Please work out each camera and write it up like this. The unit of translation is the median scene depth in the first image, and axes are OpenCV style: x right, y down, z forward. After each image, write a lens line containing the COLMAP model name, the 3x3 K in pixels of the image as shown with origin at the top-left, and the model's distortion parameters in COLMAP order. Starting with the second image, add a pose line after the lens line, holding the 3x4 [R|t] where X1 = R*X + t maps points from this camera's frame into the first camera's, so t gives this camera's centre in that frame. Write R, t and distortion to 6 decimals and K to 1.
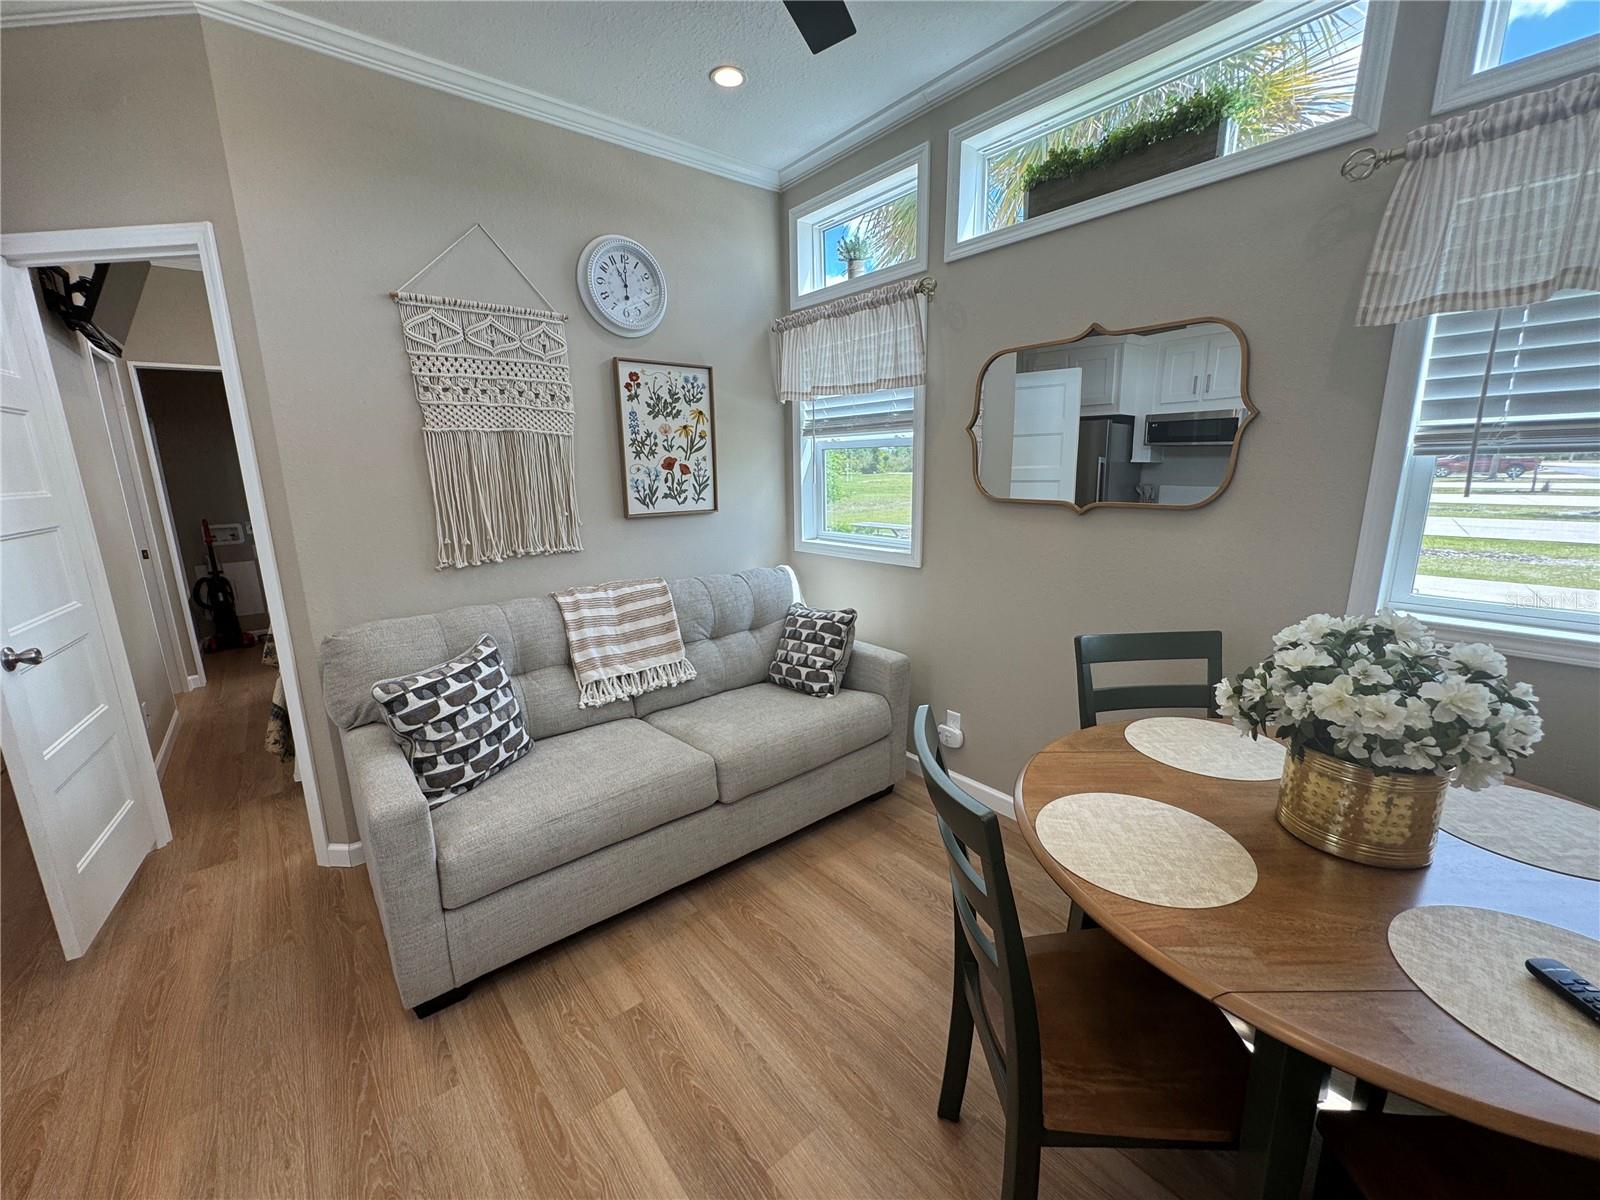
lens RADIAL K [[640.1, 0, 801.7], [0, 640.1, 599.3], [0, 0, 1]] dist [-0.002591, 0.000043]
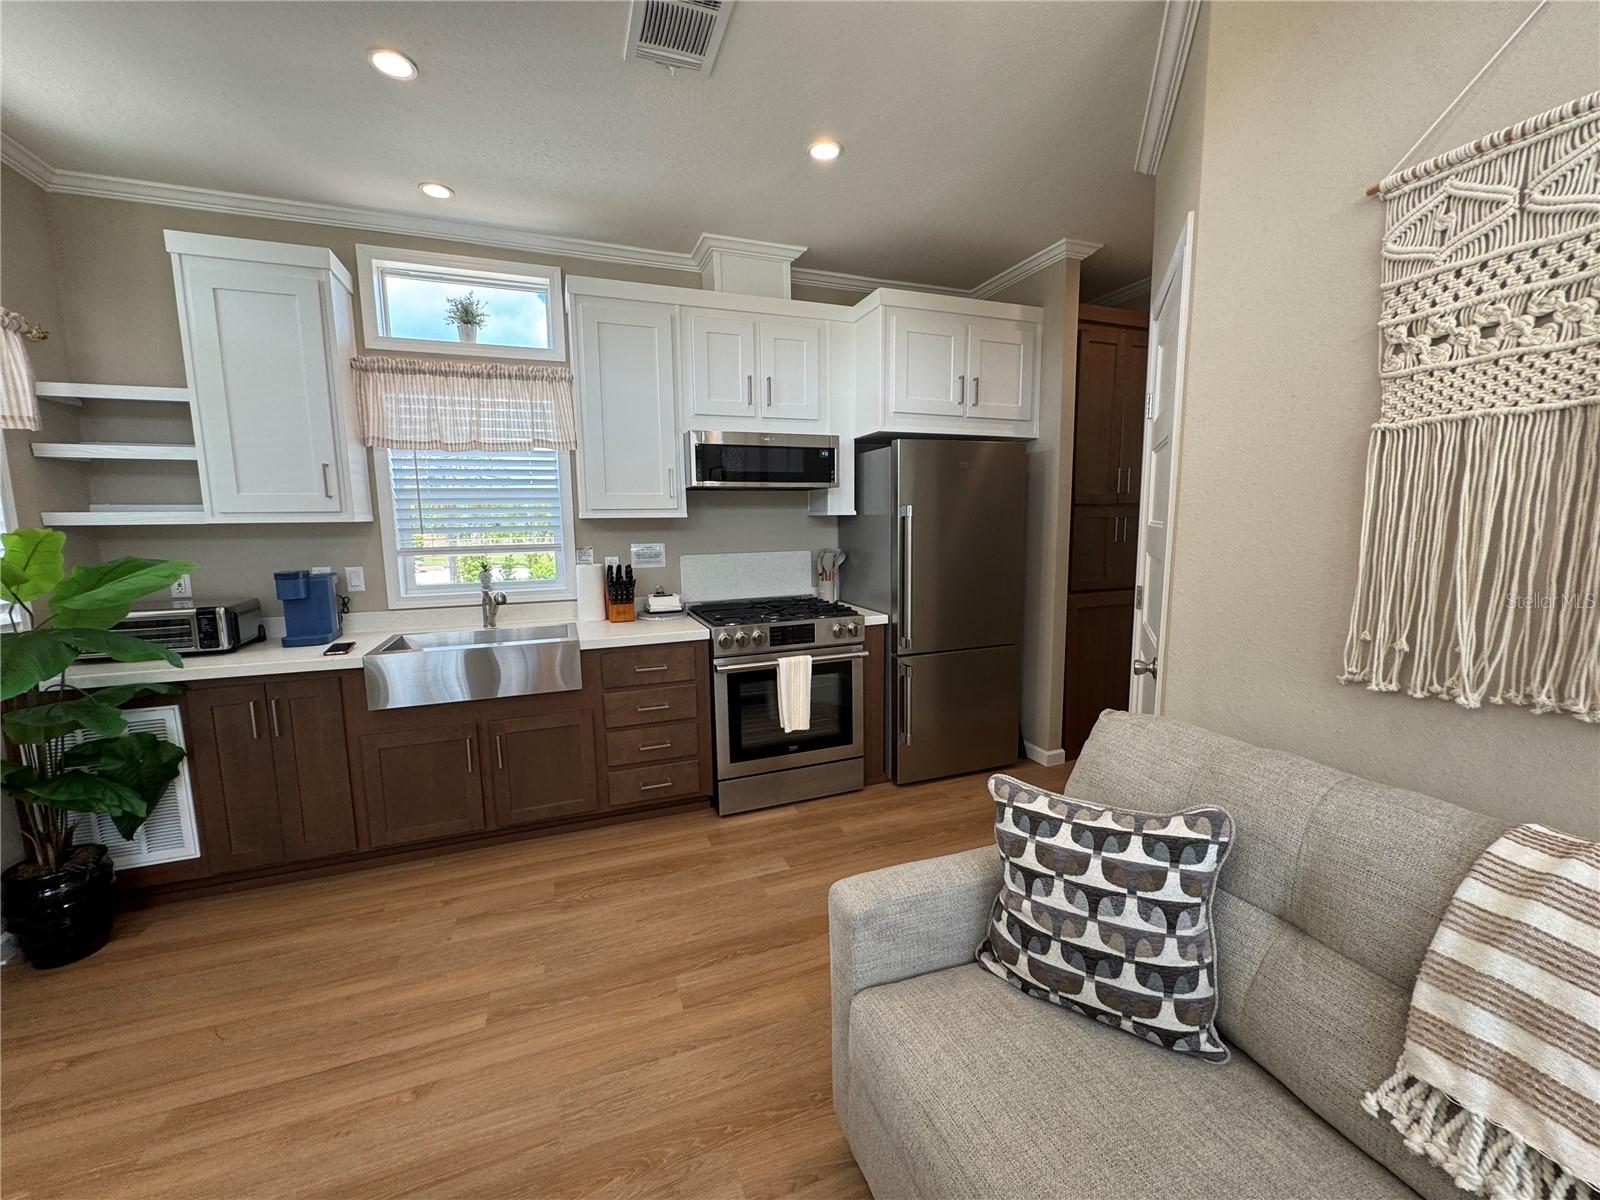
lens RADIAL K [[640.1, 0, 801.8], [0, 640.1, 600.0], [0, 0, 1]] dist [-0.002591, 0.000043]
pose [[-0.317163, 0.146336, -0.937013, 0.086200], [-0.180053, 0.960762, 0.210990, -0.150465], [0.931122, 0.235630, -0.278370, 0.724592]]
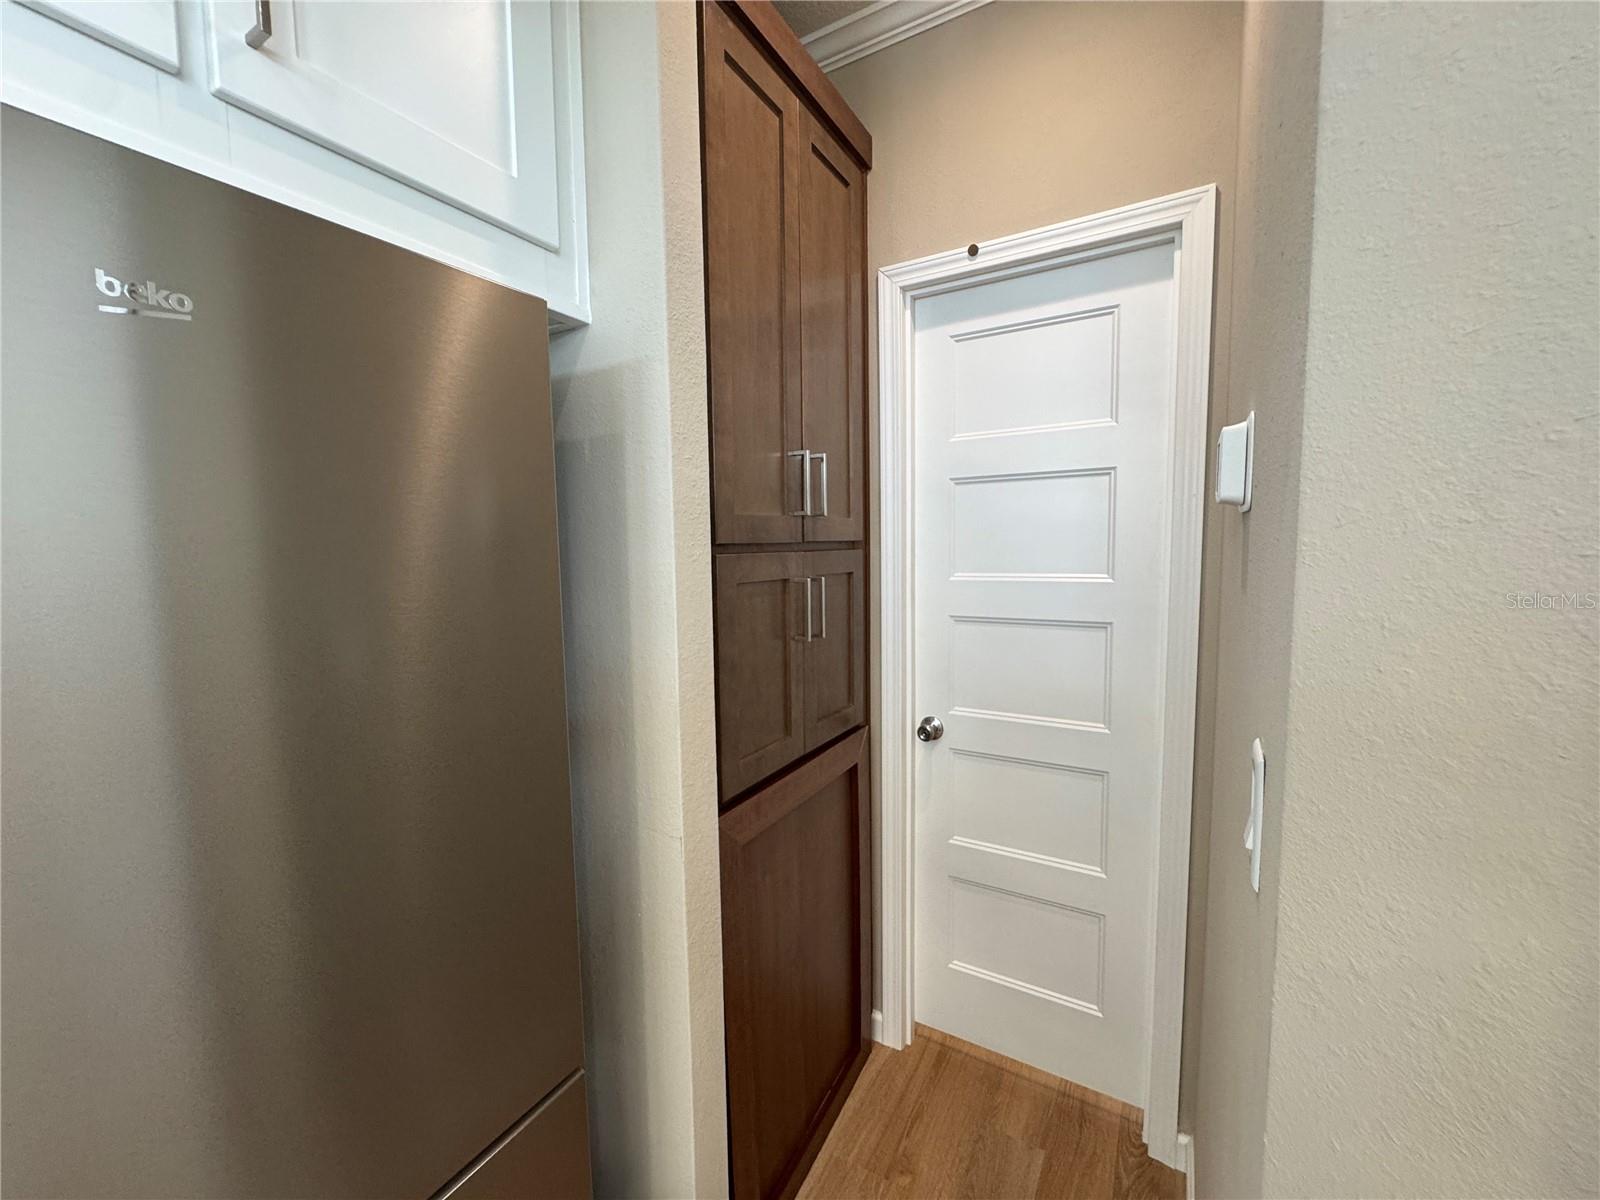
lens RADIAL K [[640.1, 0, 803.8], [0, 640.1, 604.0], [0, 0, 1]] dist [-0.002591, 0.000043]
pose [[0.343142, 0.105273, -0.933366, -1.072239], [-0.191725, 0.980628, 0.040118, -0.152816], [0.919508, 0.165183, 0.356678, 0.743772]]
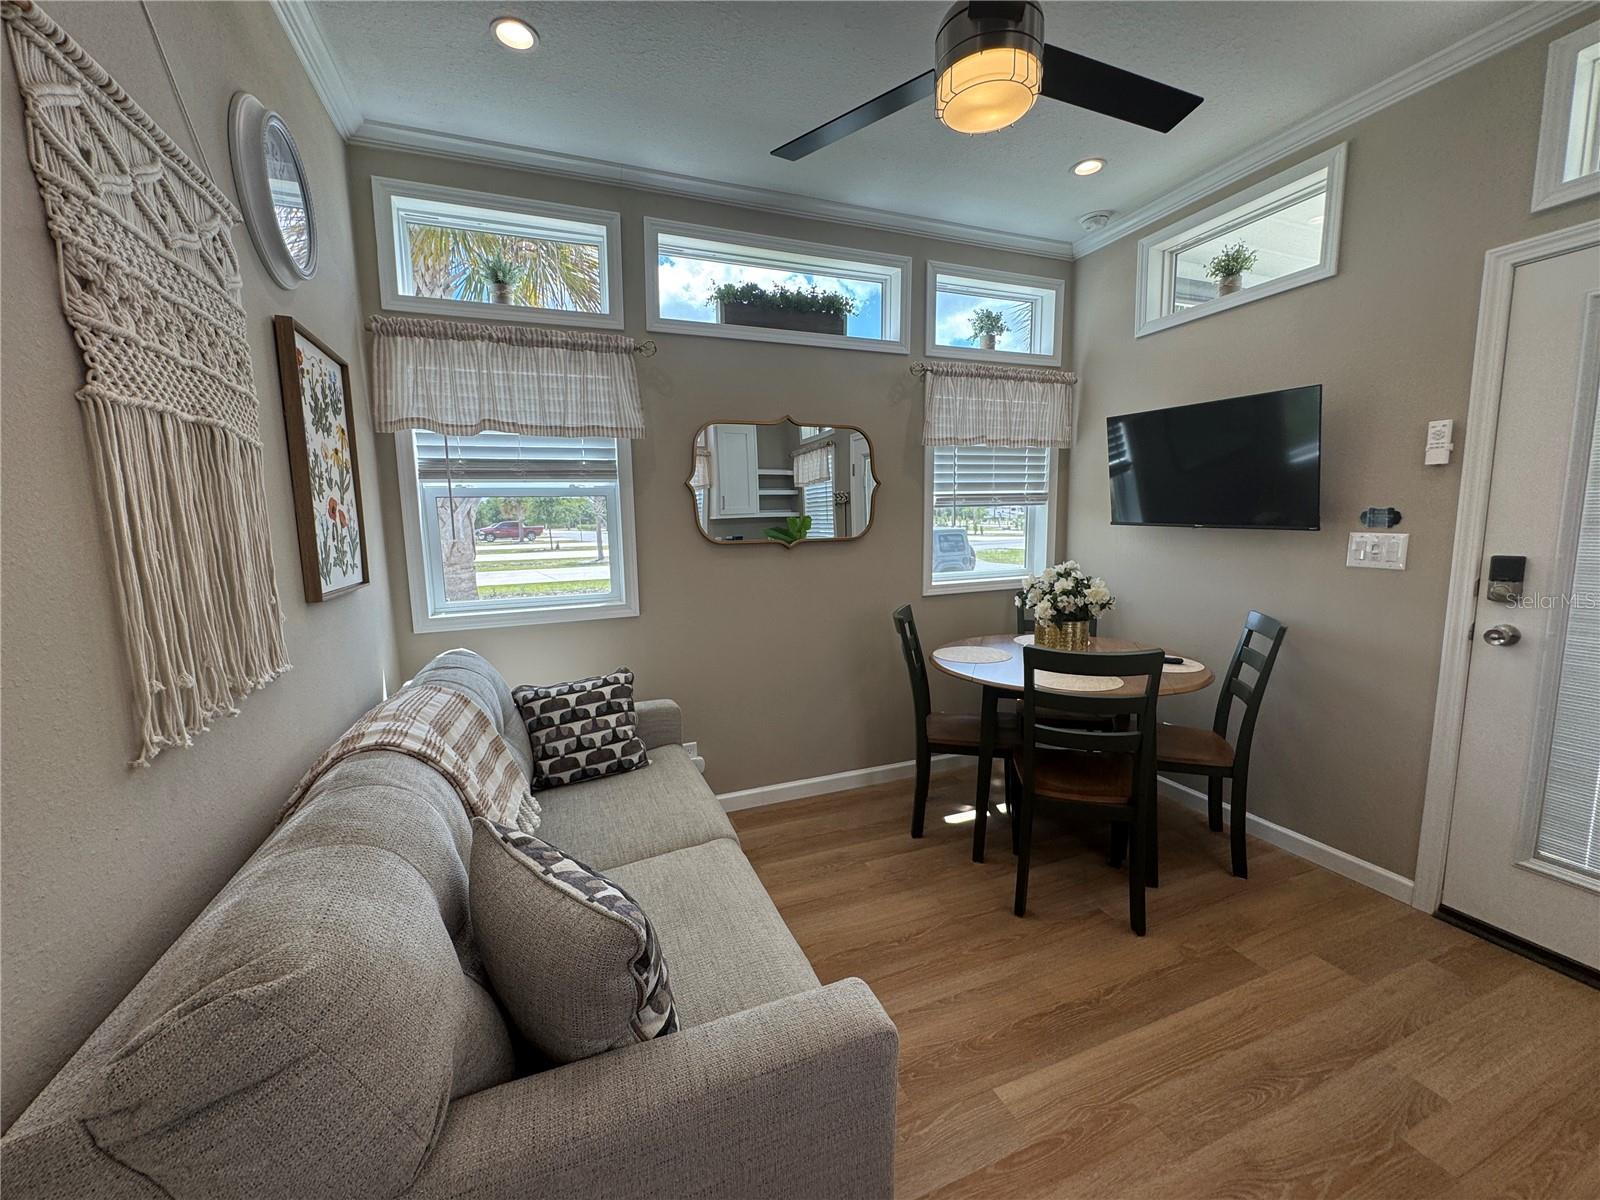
lens RADIAL K [[640.1, 0, 800.0], [0, 640.1, 598.6], [0, 0, 1]] dist [-0.002591, 0.000043]
pose [[0.307824, -0.109102, 0.945167, -0.813731], [0.212377, 0.976218, 0.043519, -0.078171], [-0.927438, 0.187335, 0.323674, 0.519109]]
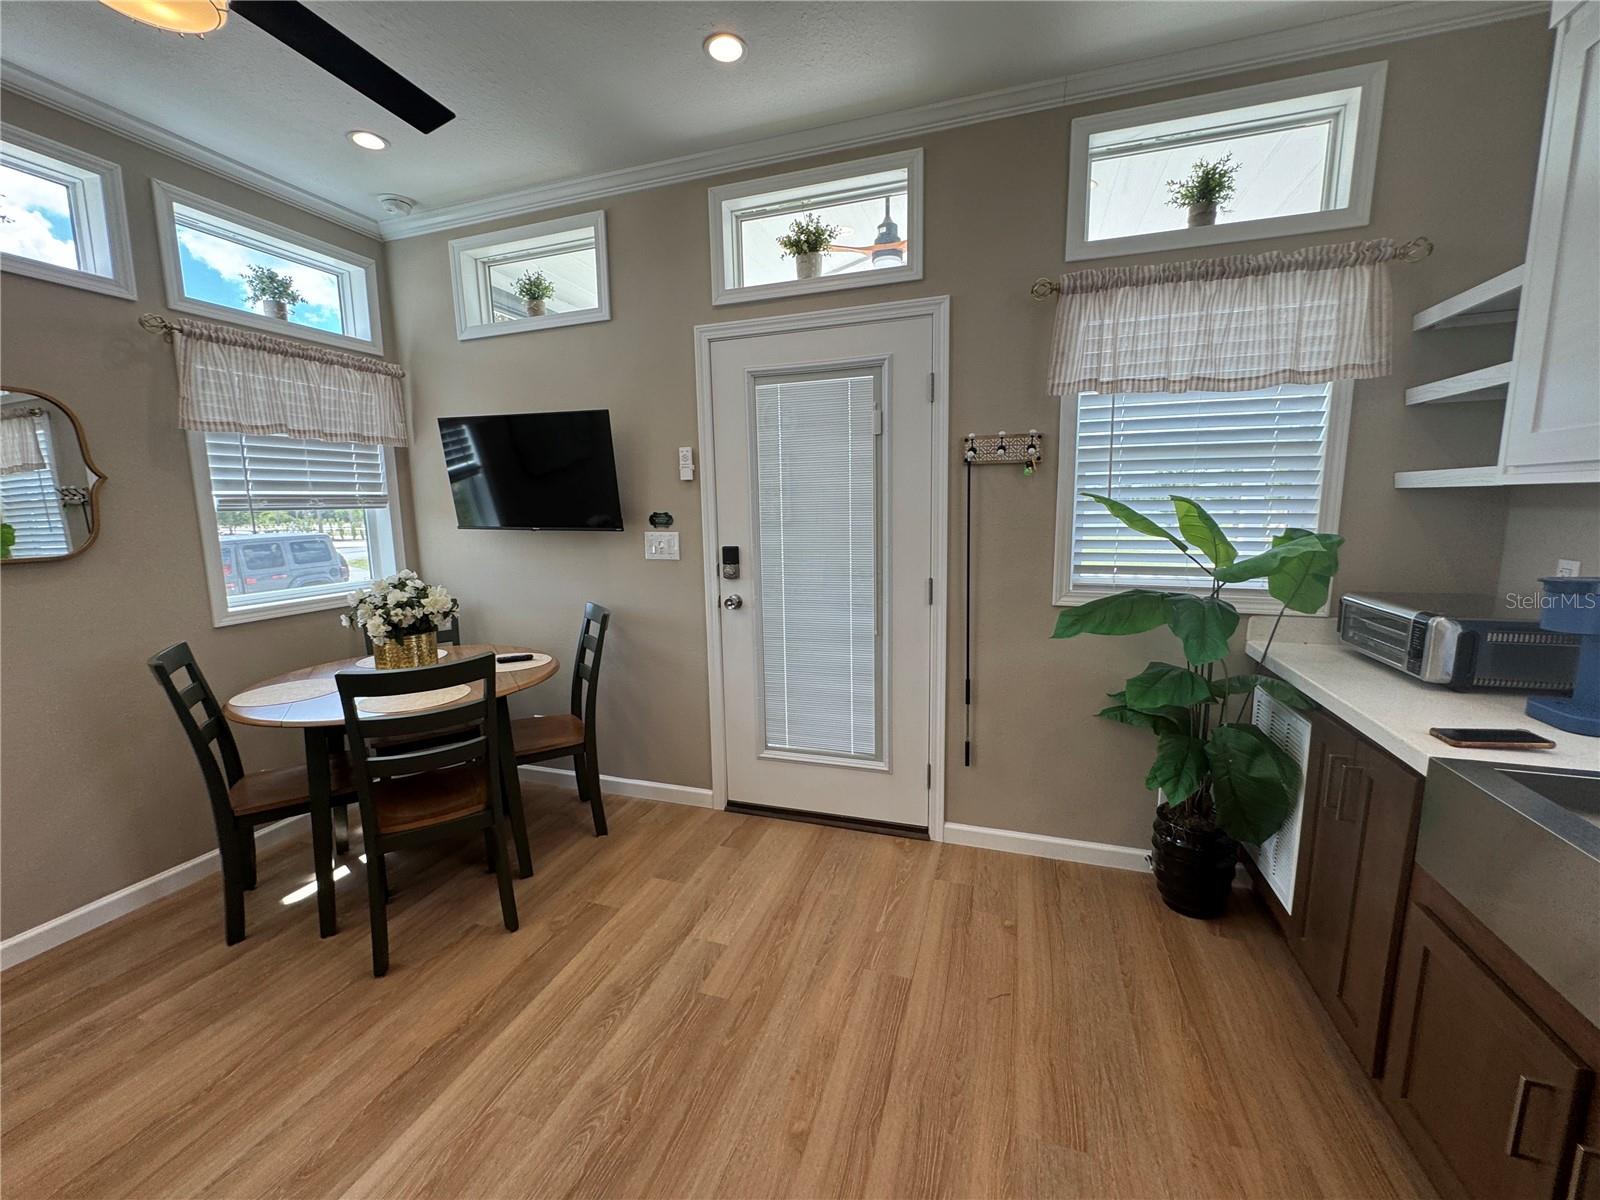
lens RADIAL K [[640.1, 0, 800.5], [0, 640.1, 598.8], [0, 0, 1]] dist [-0.002591, 0.000043]
pose [[-0.529408, -0.094494, 0.843088, -0.817357], [0.206114, 0.949675, 0.235868, -0.060980], [-0.822948, 0.298643, -0.483289, 0.416991]]
